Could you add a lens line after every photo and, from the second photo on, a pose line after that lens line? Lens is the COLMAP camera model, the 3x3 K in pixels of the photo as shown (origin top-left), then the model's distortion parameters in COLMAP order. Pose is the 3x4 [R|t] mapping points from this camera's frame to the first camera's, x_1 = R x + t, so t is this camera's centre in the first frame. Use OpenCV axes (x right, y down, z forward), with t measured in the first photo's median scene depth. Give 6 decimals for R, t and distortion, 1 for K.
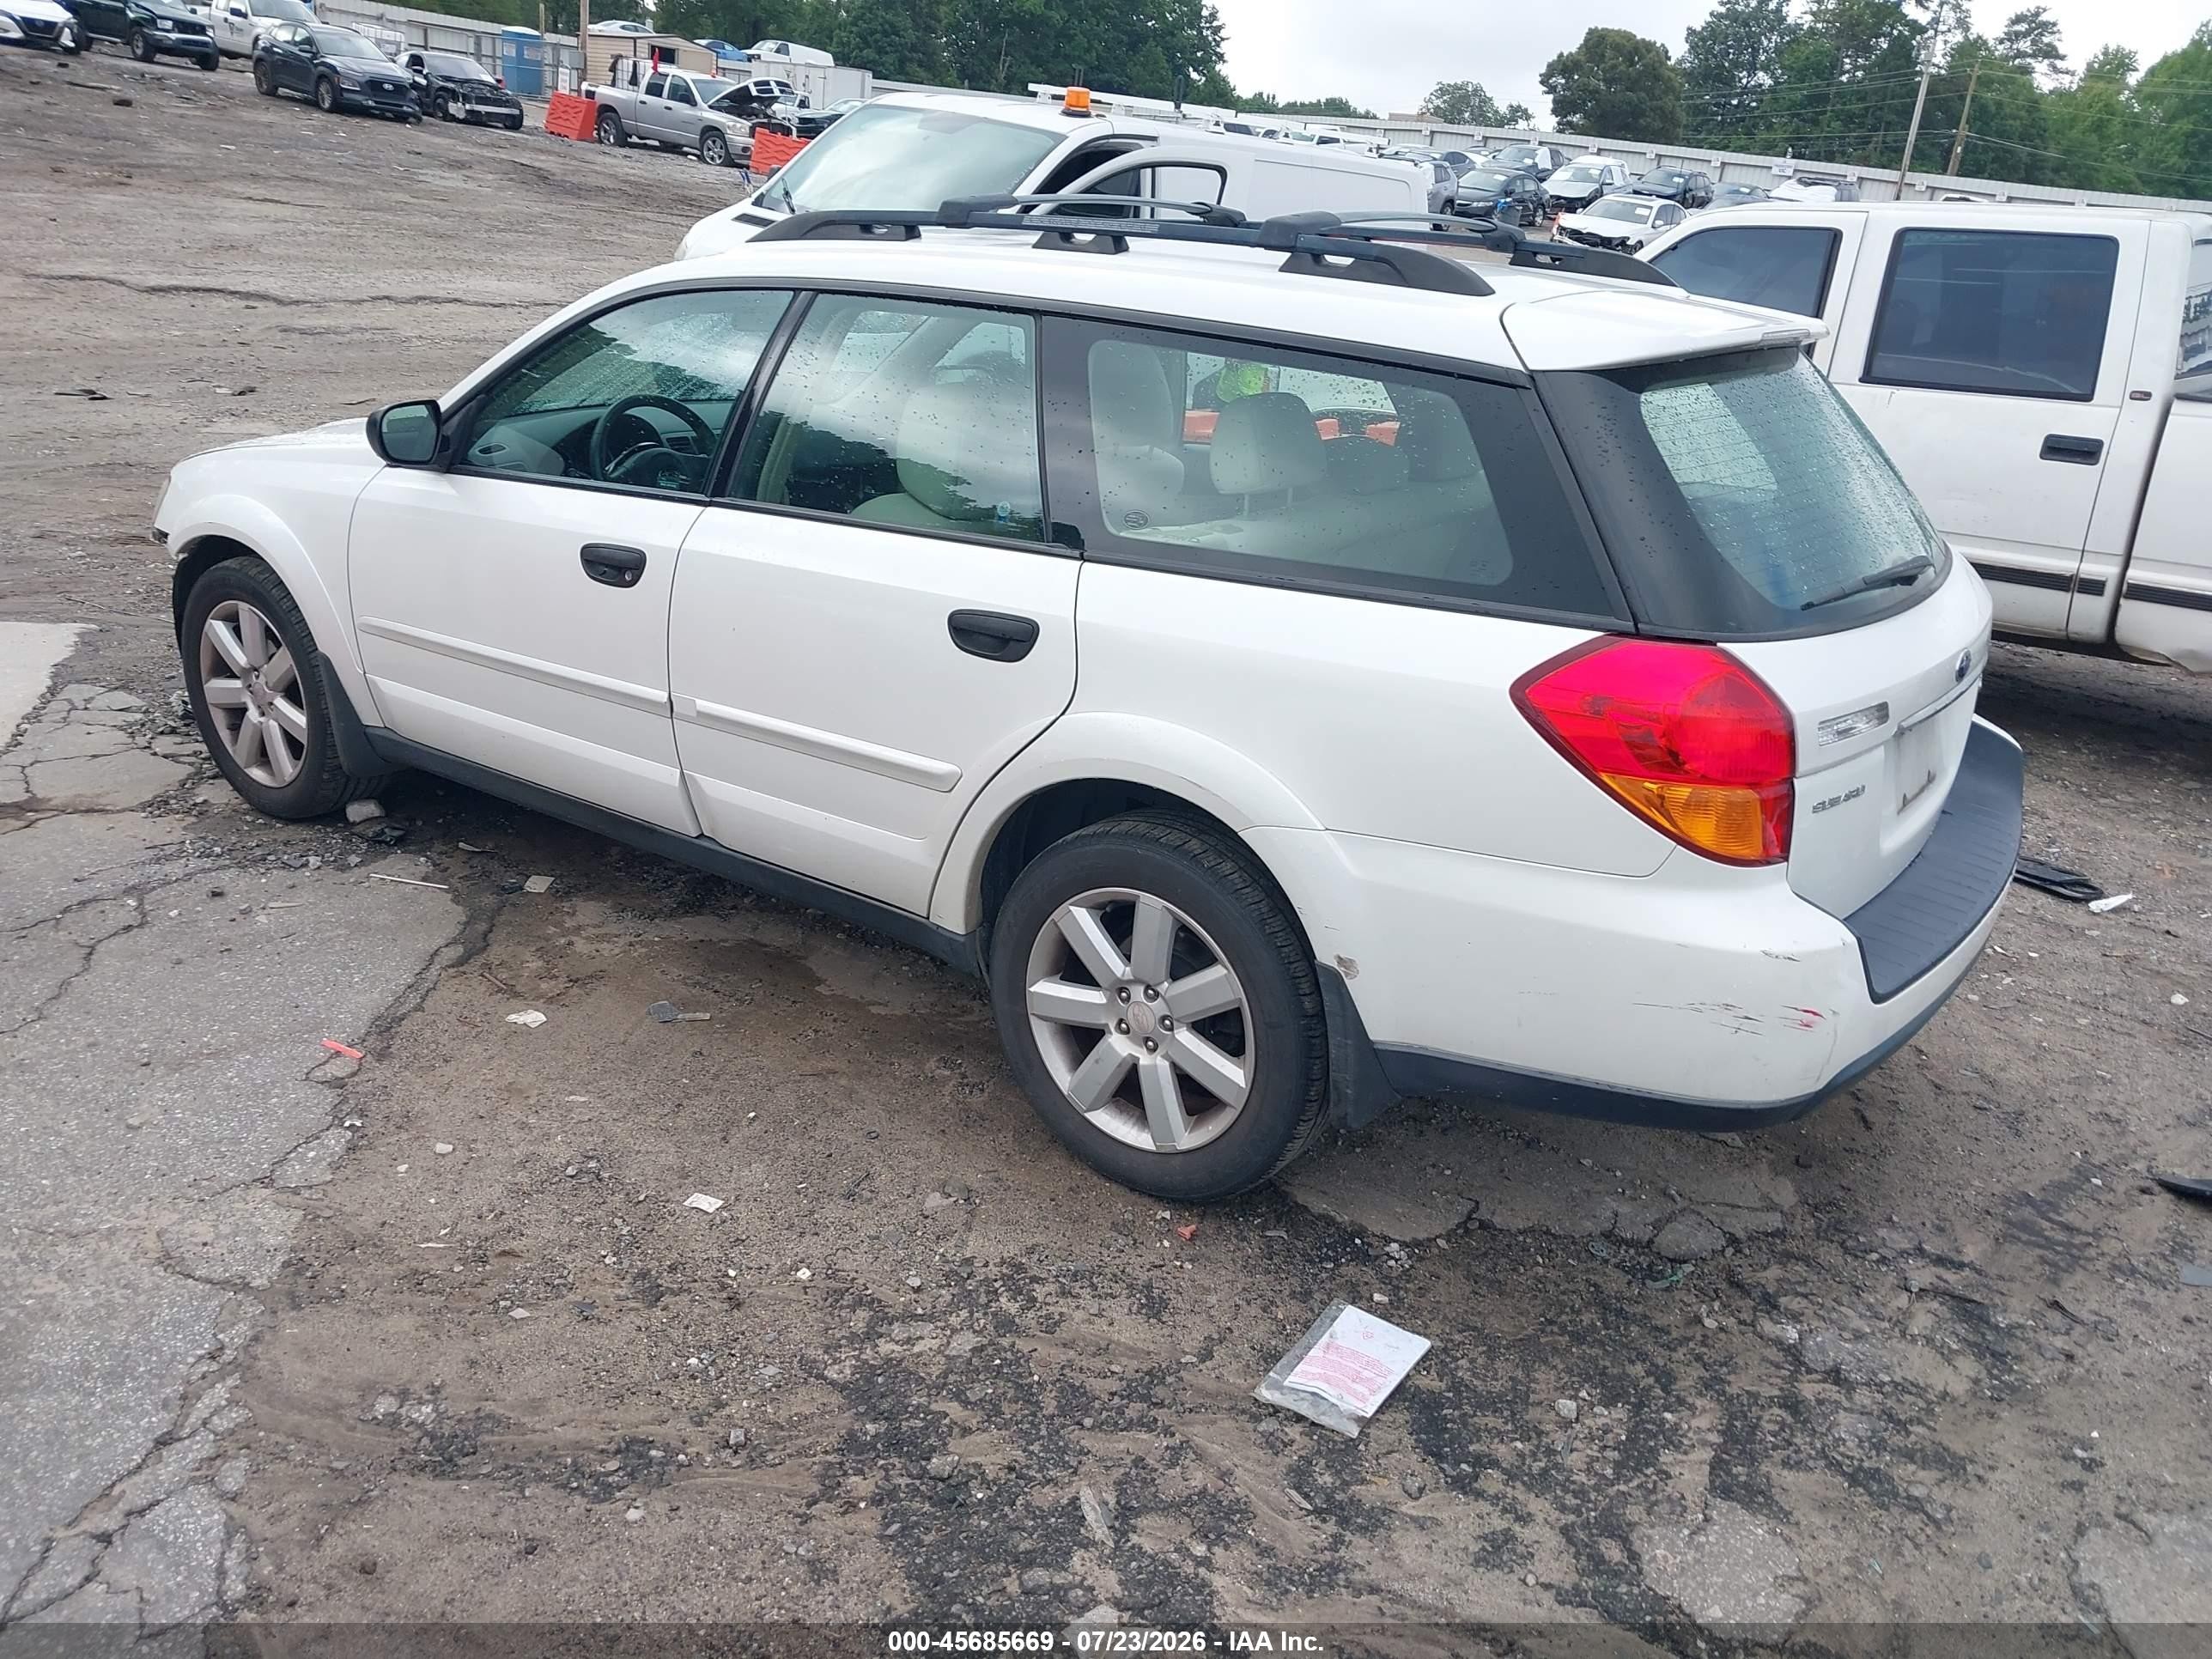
lens RADIAL K [[1729.8, 0, 1174.6], [0, 1729.8, 835.8], [0, 0, 1]] dist [0.005248, -0.004919]
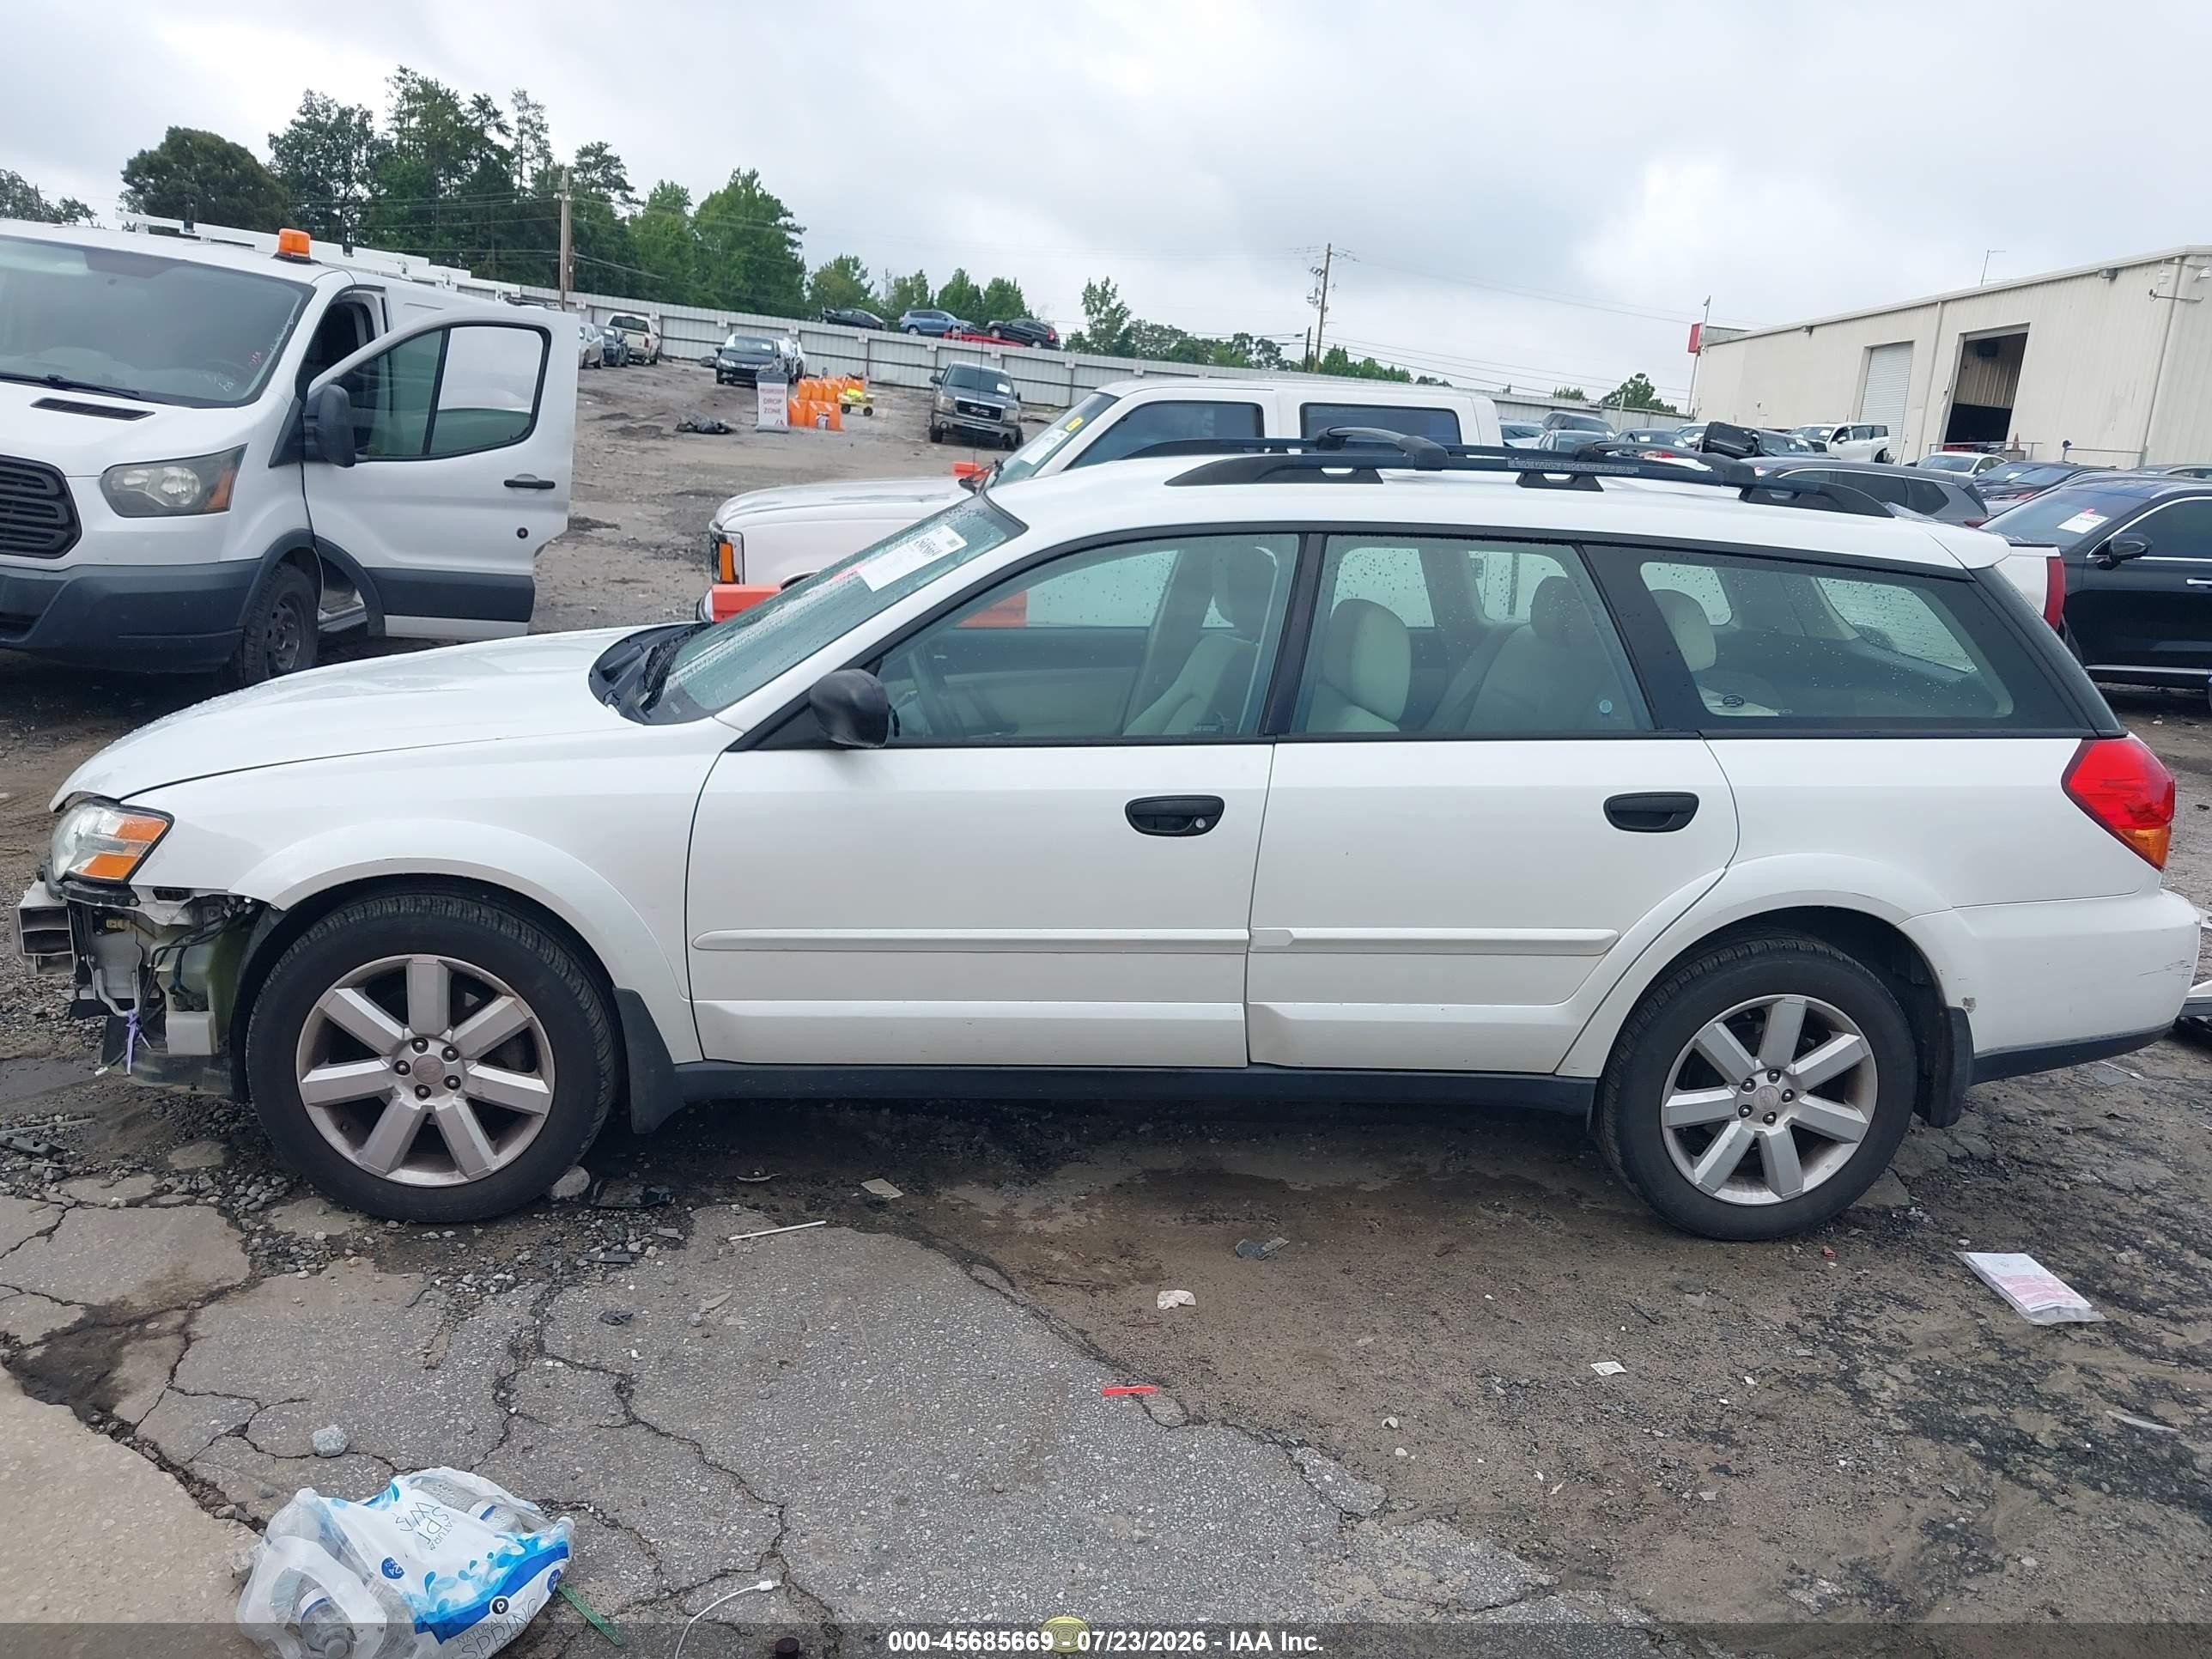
lens RADIAL K [[1735.5, 0, 1106.0], [0, 1735.5, 829.5], [0, 0, 1]] dist [-0.006763, 0.002891]
pose [[0.752135, -0.168860, 0.637008, -0.757007], [0.206196, 0.978382, 0.015892, -0.133020], [-0.625921, 0.119396, 0.770693, 0.210235]]
